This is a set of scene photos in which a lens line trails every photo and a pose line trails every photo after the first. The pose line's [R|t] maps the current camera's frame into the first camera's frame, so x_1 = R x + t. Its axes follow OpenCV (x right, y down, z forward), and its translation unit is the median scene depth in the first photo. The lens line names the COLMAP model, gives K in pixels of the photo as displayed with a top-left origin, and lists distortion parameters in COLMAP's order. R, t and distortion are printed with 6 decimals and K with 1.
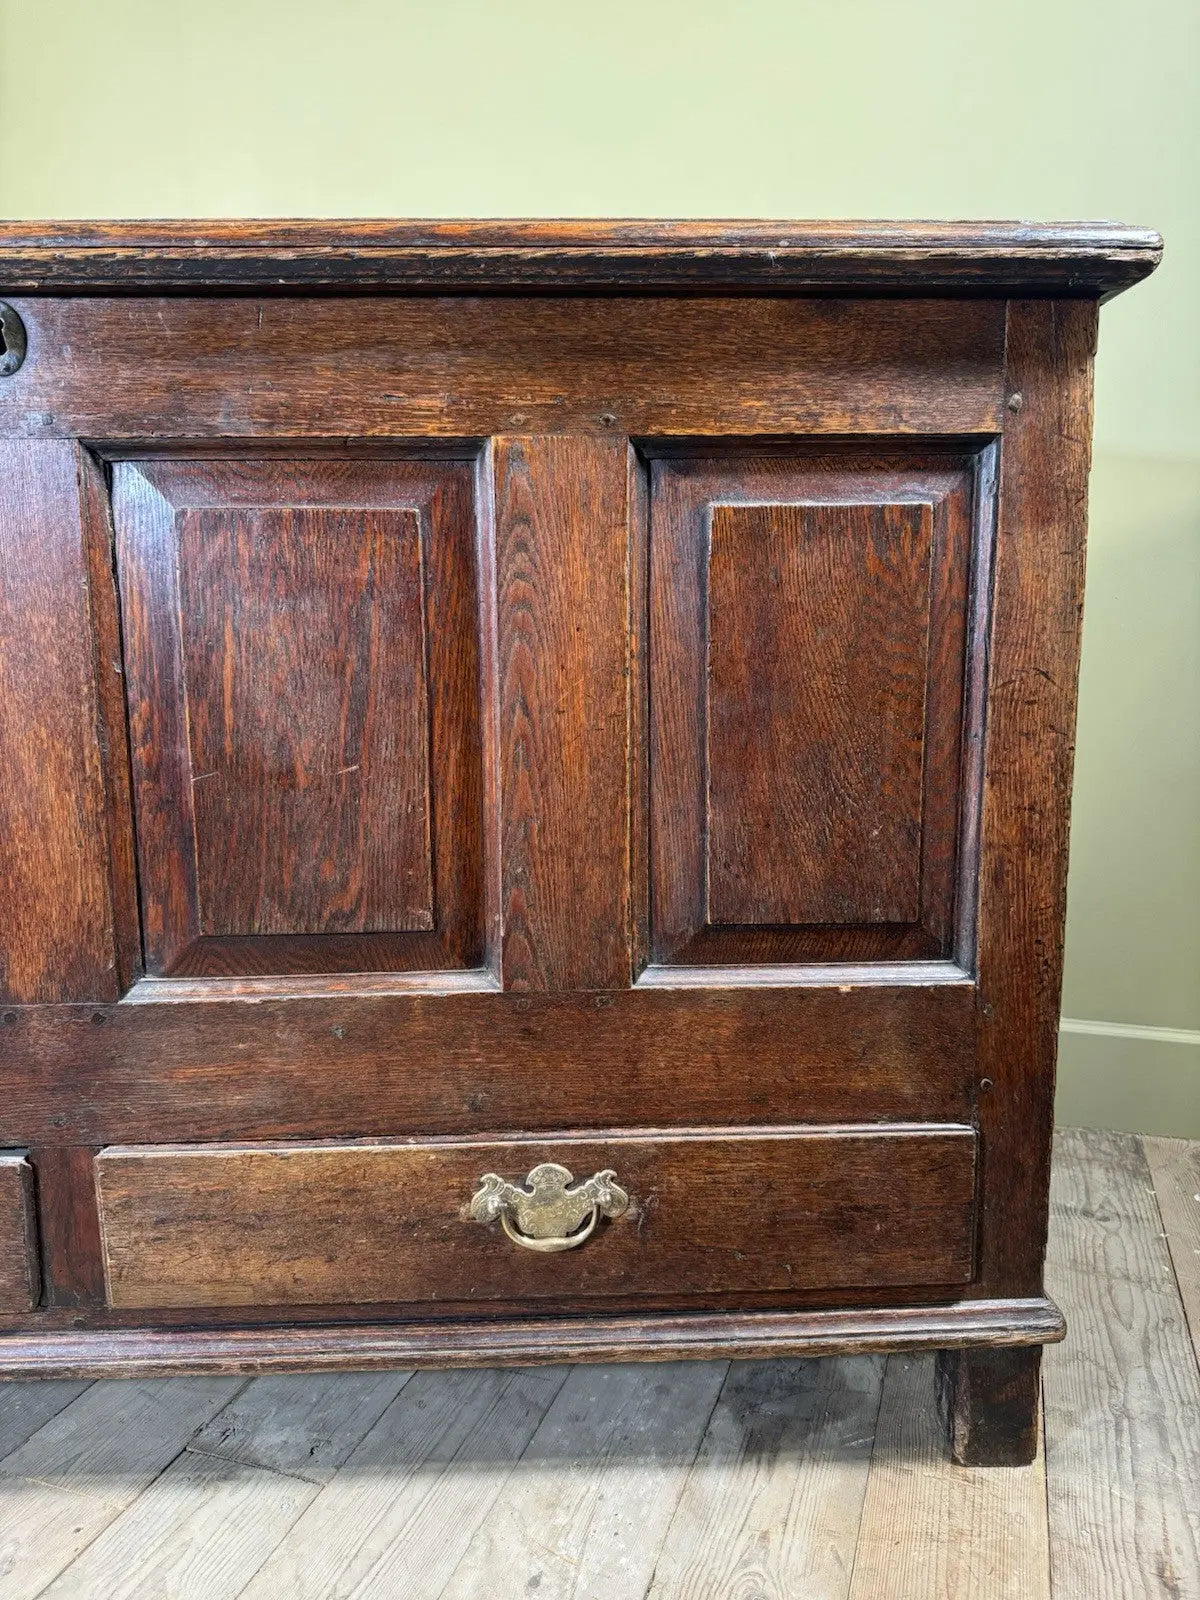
lens RADIAL K [[1159.8, 0, 598.5], [0, 1159.8, 790.8], [0, 0, 1]] dist [0.032542, -0.056610]
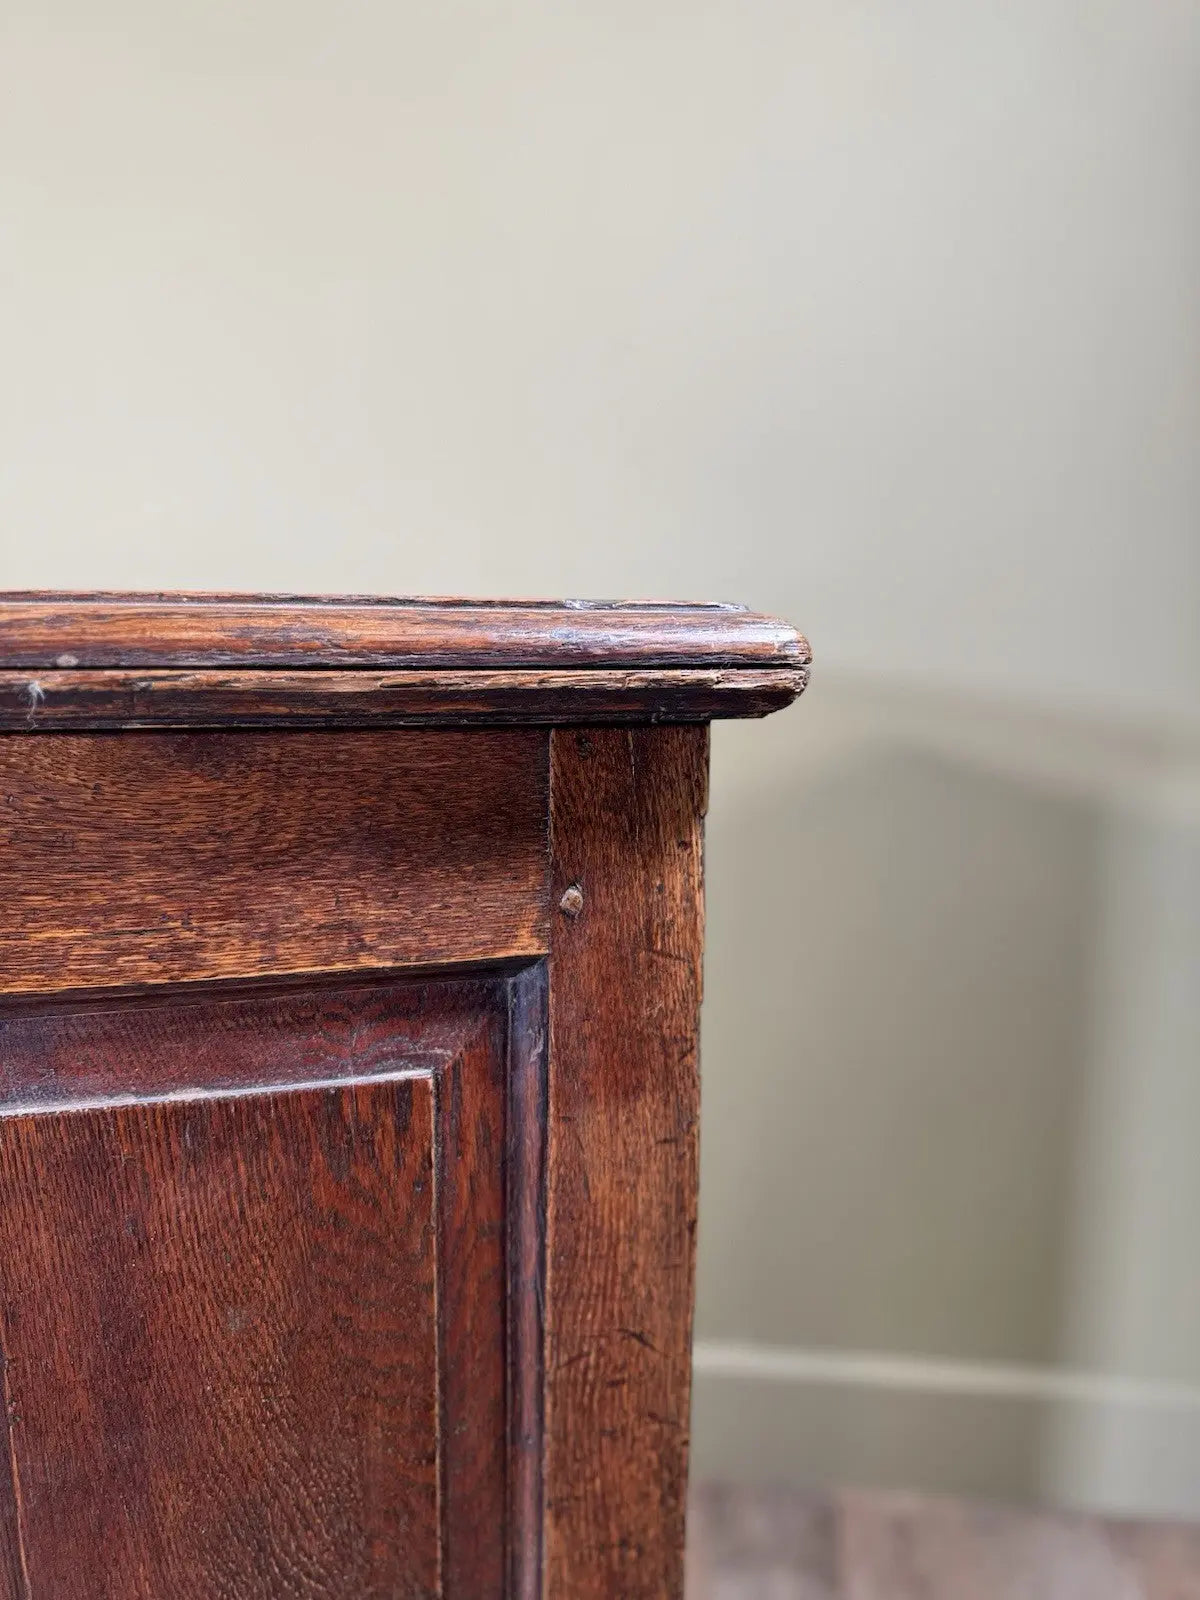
lens RADIAL K [[1159.8, 0, 609.8], [0, 1159.8, 807.4], [0, 0, 1]] dist [0.032542, -0.056610]
pose [[0.970456, -0.019819, 0.240463, 0.231276], [0.017020, 0.999761, 0.013710, -0.368437], [-0.240678, -0.009213, 0.970561, 0.432738]]
